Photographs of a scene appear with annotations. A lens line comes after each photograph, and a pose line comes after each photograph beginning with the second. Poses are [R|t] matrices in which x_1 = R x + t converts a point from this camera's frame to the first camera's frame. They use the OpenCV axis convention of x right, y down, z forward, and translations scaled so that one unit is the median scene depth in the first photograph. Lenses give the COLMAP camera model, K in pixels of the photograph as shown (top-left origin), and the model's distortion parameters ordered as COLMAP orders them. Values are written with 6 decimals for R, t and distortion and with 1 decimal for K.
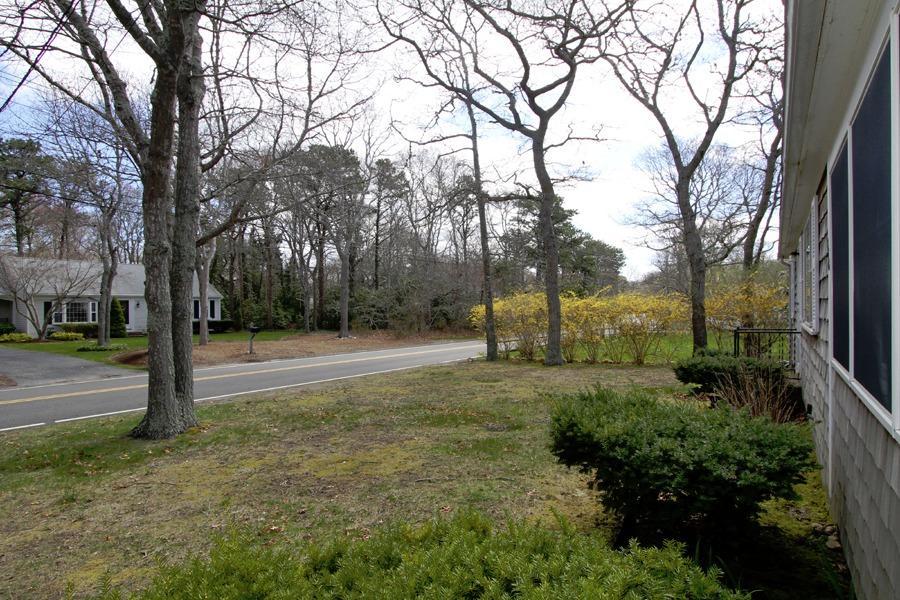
lens RADIAL K [[519.2, 0, 449.3], [0, 519.2, 299.1], [0, 0, 1]] dist [-0.006487, -0.002501]
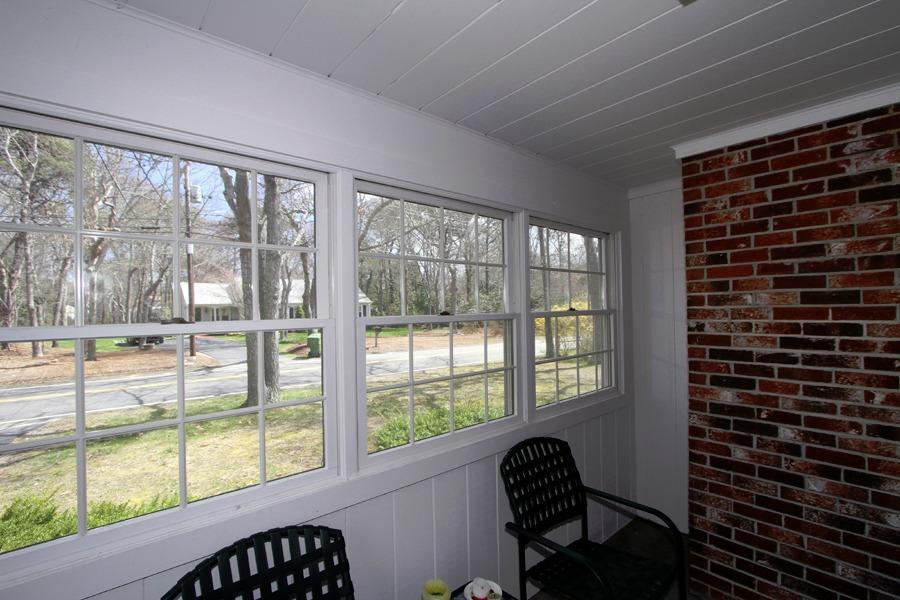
lens RADIAL K [[424.5, 0, 449.3], [0, 424.5, 301.8], [0, 0, 1]] dist [-0.018359, -0.001213]
pose [[0.961152, -0.008678, -0.275884, 0.297313], [0.010791, 0.999923, 0.006142, -0.048956], [0.275810, -0.008881, 0.961171, -0.011366]]
